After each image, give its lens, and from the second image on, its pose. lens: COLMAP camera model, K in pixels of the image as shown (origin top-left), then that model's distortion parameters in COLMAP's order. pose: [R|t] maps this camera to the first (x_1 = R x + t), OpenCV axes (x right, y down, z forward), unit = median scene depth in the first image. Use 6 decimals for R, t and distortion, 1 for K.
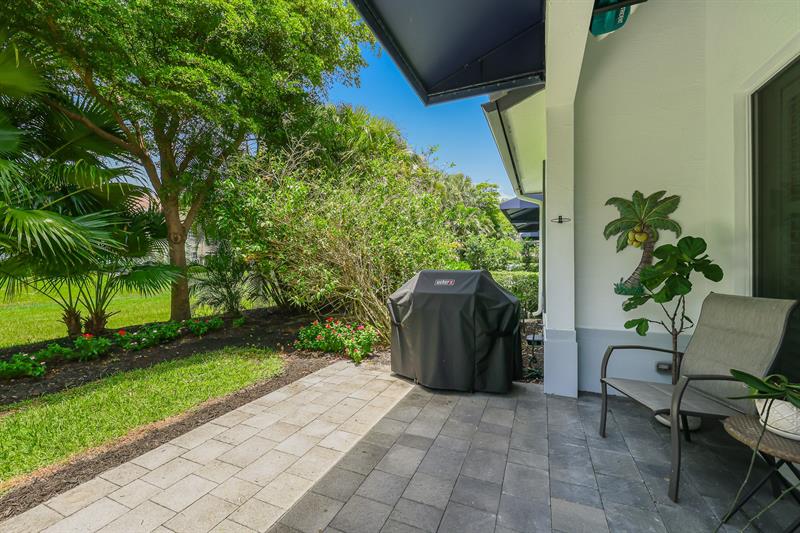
lens RADIAL K [[342.9, 0, 398.4], [0, 342.9, 265.6], [0, 0, 1]] dist [-0.001799, 0.000338]
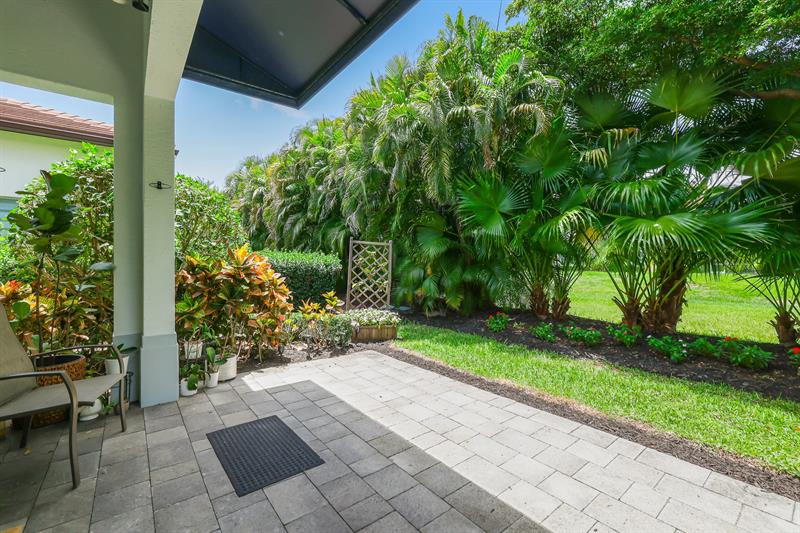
lens RADIAL K [[342.9, 0, 396.2], [0, 342.9, 268.5], [0, 0, 1]] dist [-0.001799, 0.000338]
pose [[-0.506586, 0.010357, -0.862127, 0.605747], [-0.000664, 0.999923, 0.012402, -0.007148], [0.862189, 0.006856, -0.506540, 1.096282]]
